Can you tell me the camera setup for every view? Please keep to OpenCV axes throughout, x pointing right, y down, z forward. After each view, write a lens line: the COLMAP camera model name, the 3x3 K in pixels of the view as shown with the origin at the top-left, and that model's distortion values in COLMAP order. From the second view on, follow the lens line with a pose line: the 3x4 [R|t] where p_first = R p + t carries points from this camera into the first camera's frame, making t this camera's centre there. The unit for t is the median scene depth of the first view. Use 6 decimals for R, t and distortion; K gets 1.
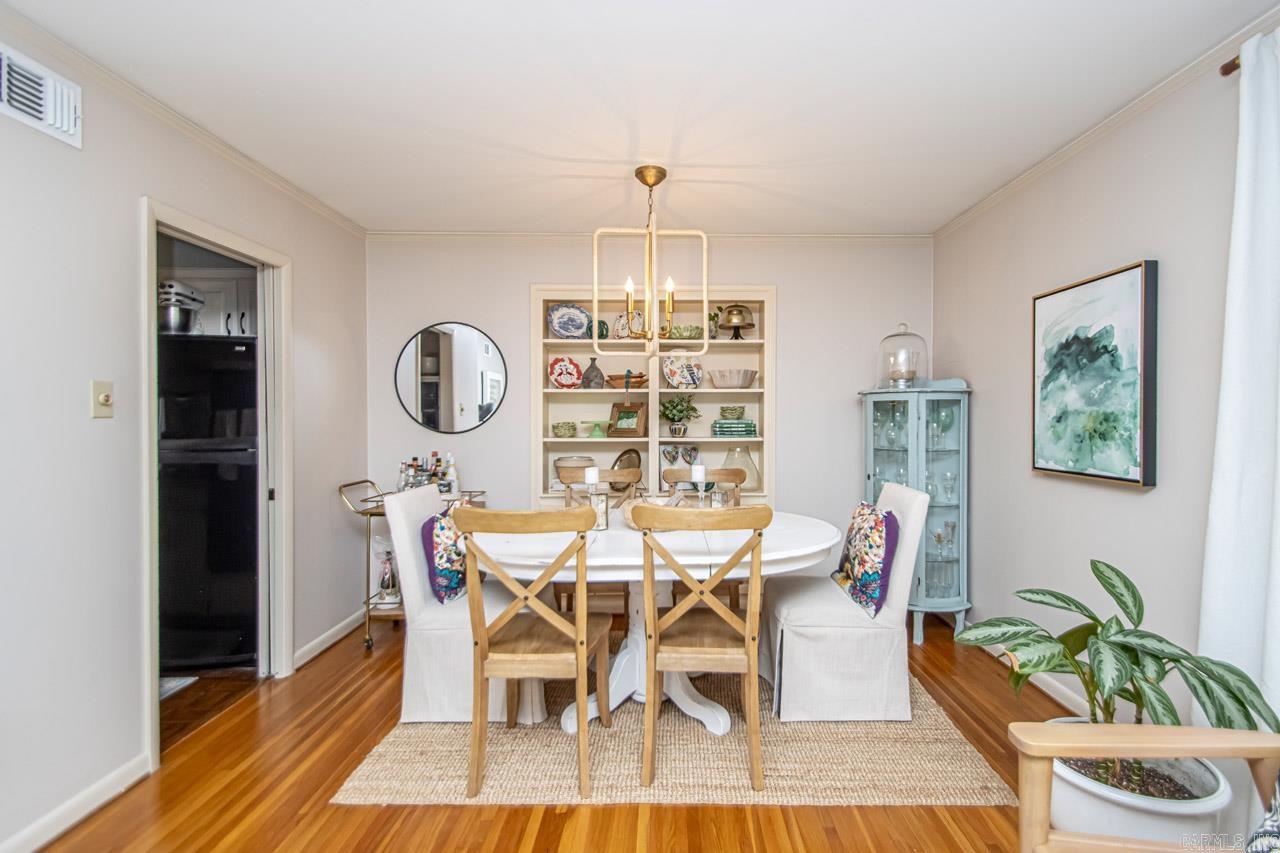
lens RADIAL K [[610.5, 0, 668.0], [0, 610.5, 424.9], [0, 0, 1]] dist [0.009088, -0.011509]
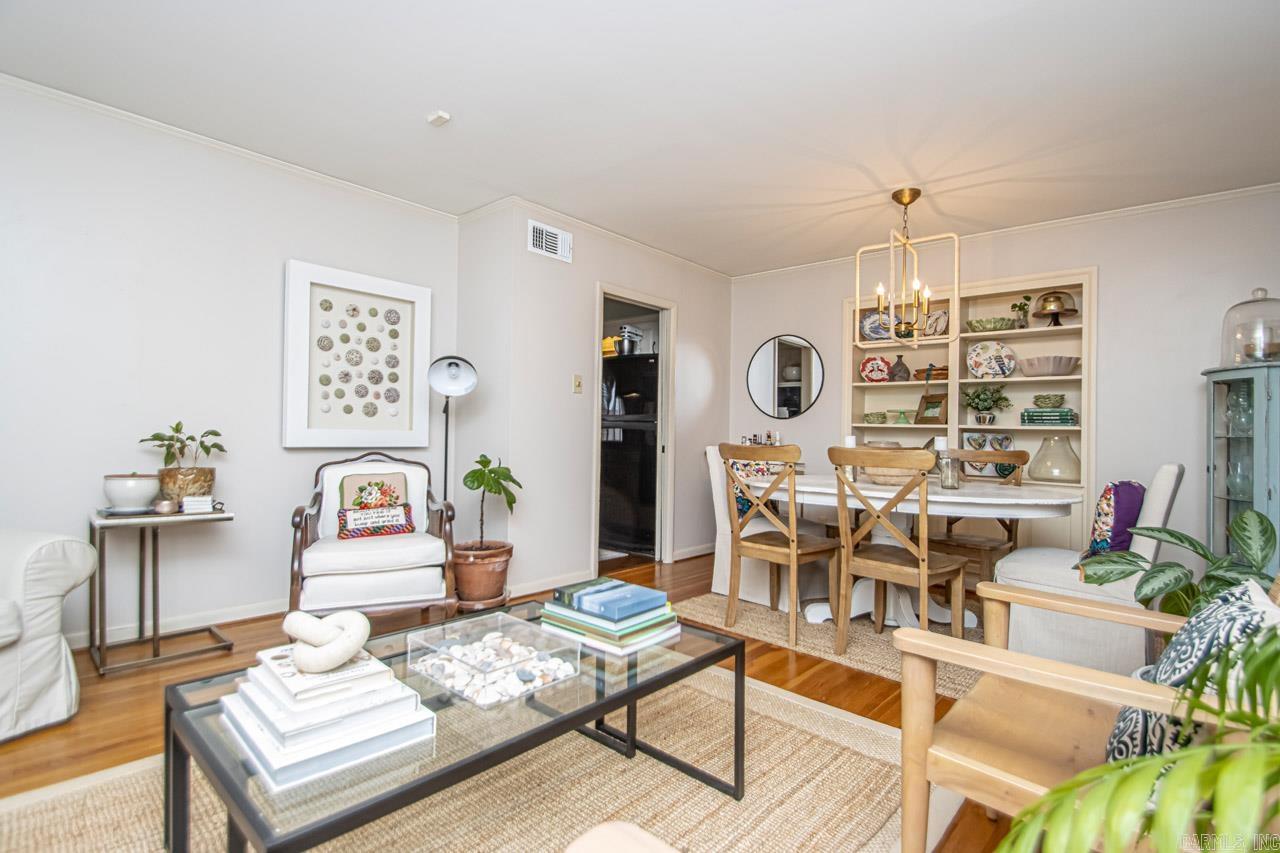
lens RADIAL K [[610.5, 0, 637.4], [0, 610.5, 429.1], [0, 0, 1]] dist [0.009088, -0.011509]
pose [[0.727870, 0.013958, -0.685573, 0.311701], [-0.038990, 0.999018, -0.021056, 0.073627], [0.684606, 0.042057, 0.727699, -0.169567]]
